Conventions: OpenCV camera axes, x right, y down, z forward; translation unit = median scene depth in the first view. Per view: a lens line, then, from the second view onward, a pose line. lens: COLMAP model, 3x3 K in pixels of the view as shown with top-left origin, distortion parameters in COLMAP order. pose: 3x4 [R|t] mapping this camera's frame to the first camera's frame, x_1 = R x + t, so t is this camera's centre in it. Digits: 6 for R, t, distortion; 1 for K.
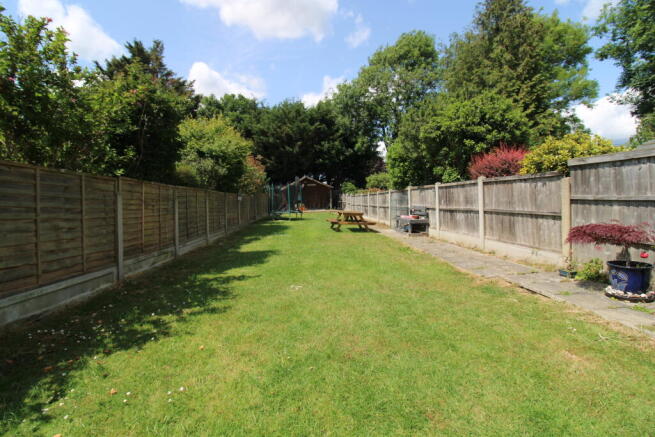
lens RADIAL K [[310.2, 0, 328.1], [0, 310.2, 214.6], [0, 0, 1]] dist [-0.004303, -0.001052]
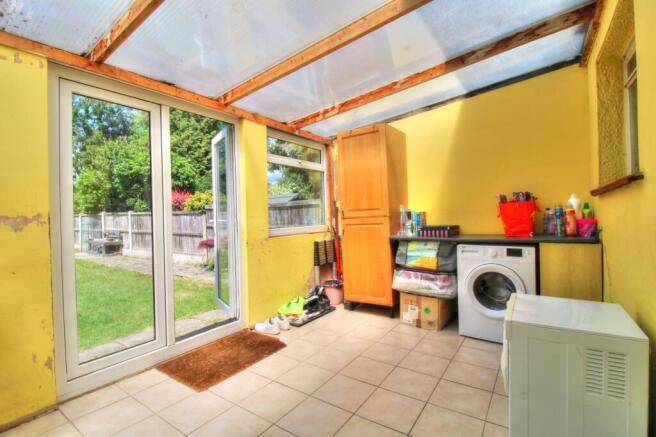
lens RADIAL K [[310.7, 0, 328.6], [0, 310.7, 214.6], [0, 0, 1]] dist [-0.004303, -0.001052]
pose [[0.630080, 0.015210, 0.776381, -0.107141], [0.033247, 0.998363, -0.046541, -0.004604], [-0.775818, 0.055137, 0.628543, -0.383828]]
